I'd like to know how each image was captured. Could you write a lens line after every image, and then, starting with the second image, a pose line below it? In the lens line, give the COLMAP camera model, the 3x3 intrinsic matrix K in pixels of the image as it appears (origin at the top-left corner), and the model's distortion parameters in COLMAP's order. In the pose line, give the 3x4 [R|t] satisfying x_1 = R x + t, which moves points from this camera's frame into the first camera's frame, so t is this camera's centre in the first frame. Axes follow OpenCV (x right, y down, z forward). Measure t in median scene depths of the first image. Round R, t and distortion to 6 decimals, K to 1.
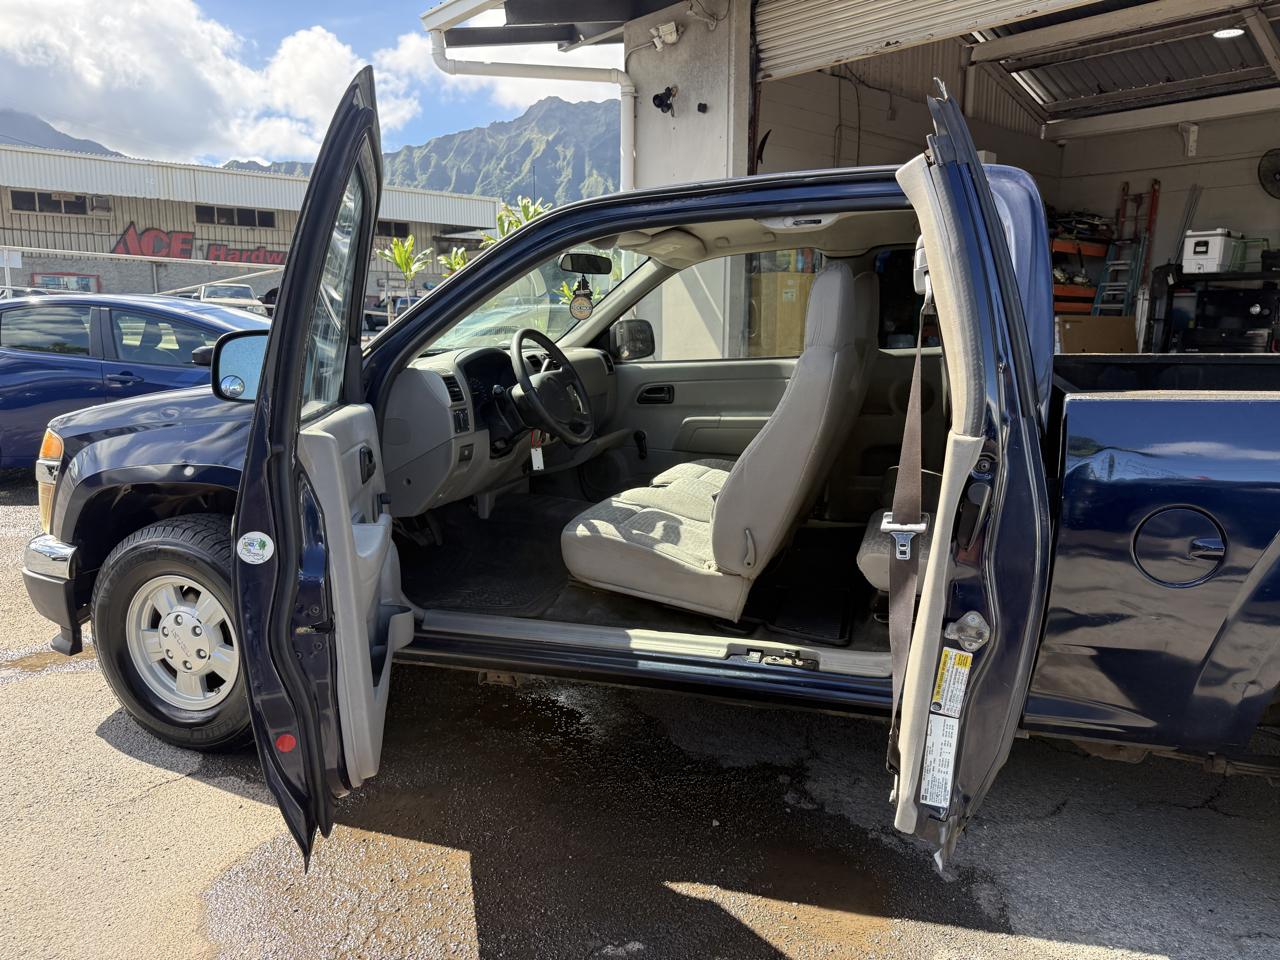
lens RADIAL K [[969.0, 0, 640.0], [0, 969.0, 480.0], [0, 0, 1]] dist [0.038080, -0.046248]
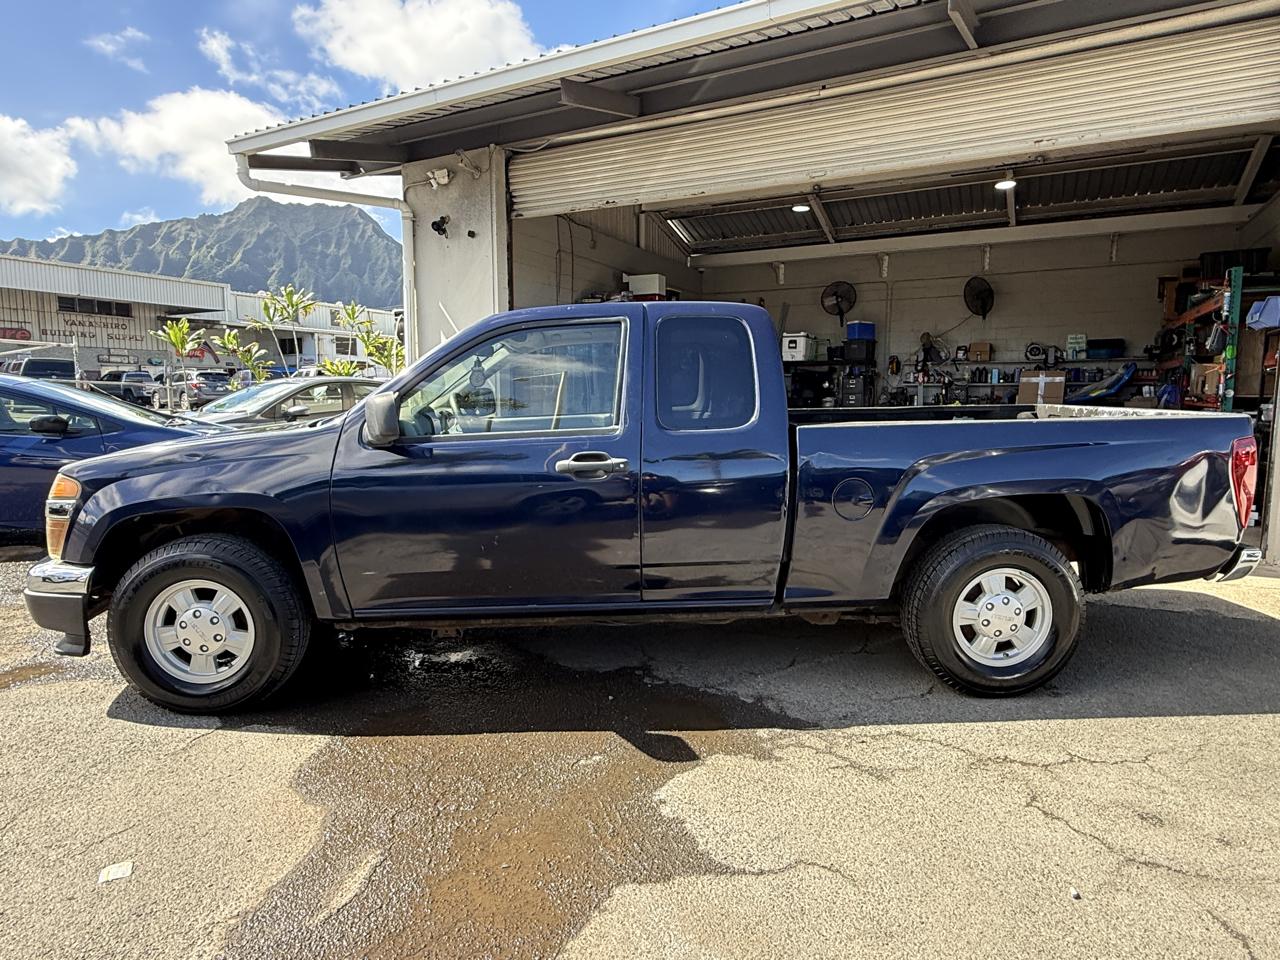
lens RADIAL K [[913.2, 0, 640.0], [0, 913.2, 480.0], [0, 0, 1]] dist [0.001432, -0.001151]
pose [[0.920776, -0.038402, 0.388198, -0.200626], [0.066187, 0.996094, -0.058454, 0.038094], [-0.384437, 0.079517, 0.919720, -0.192735]]
